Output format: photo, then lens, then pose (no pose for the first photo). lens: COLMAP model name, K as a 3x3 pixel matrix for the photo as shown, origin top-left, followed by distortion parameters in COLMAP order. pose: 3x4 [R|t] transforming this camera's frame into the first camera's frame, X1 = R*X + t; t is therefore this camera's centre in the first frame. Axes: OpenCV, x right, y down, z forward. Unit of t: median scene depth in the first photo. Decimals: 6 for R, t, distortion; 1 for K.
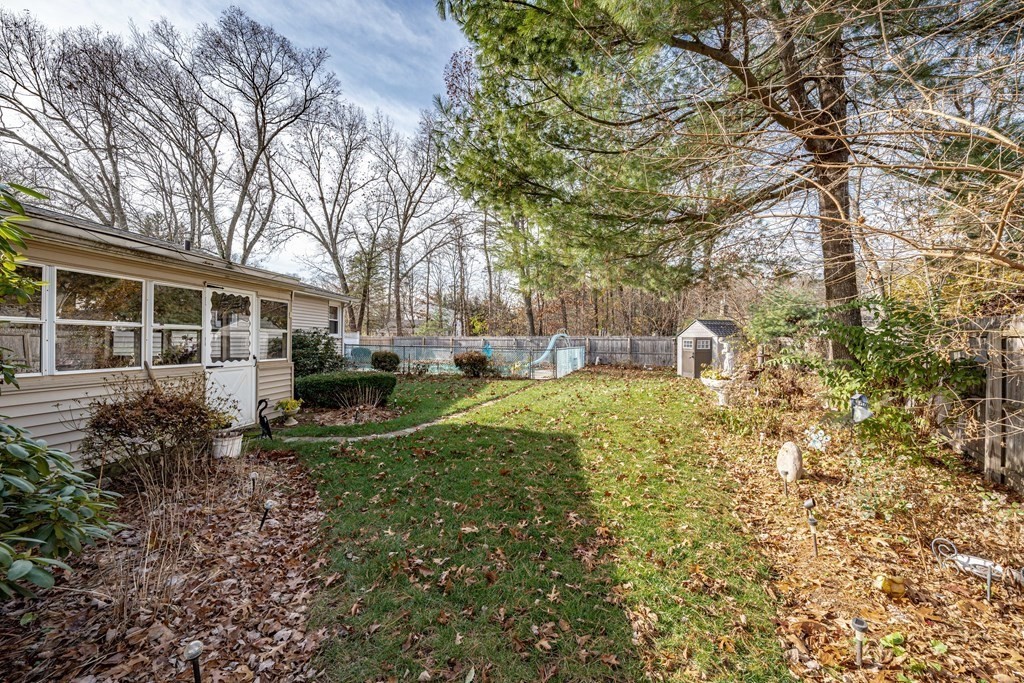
lens RADIAL K [[415.2, 0, 513.2], [0, 415.2, 341.0], [0, 0, 1]] dist [-0.000962, -0.000453]
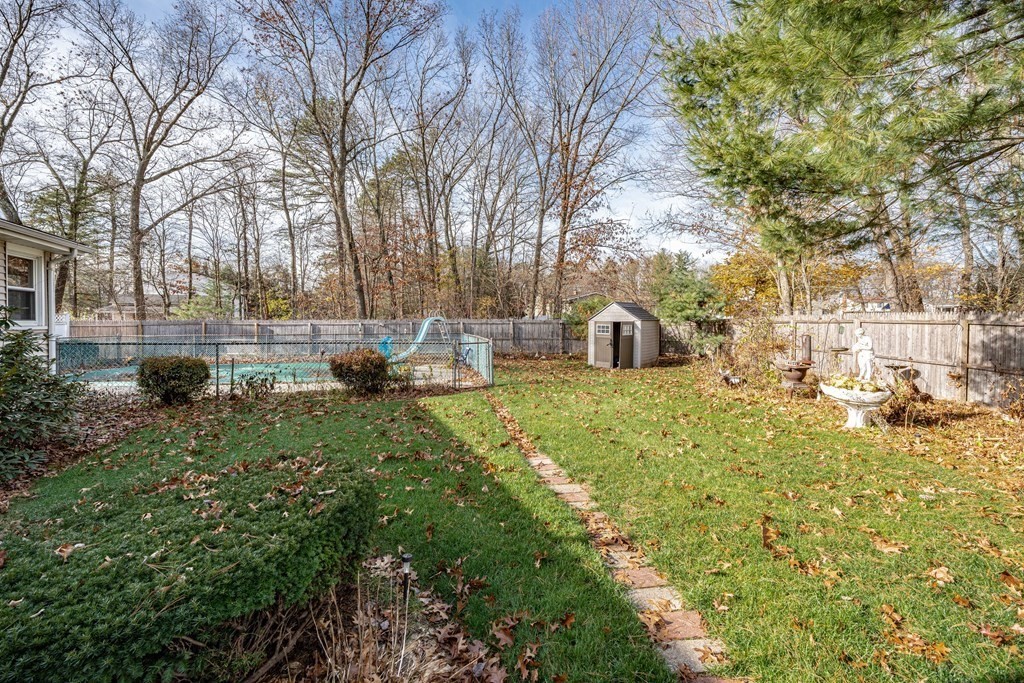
lens RADIAL K [[411.0, 0, 512.3], [0, 411.0, 328.4], [0, 0, 1]] dist [-0.001156, -0.000365]
pose [[0.879064, -0.014206, 0.476491, -0.062898], [0.005766, 0.999800, 0.019171, -0.004792], [-0.476668, -0.014105, 0.878970, 0.127874]]
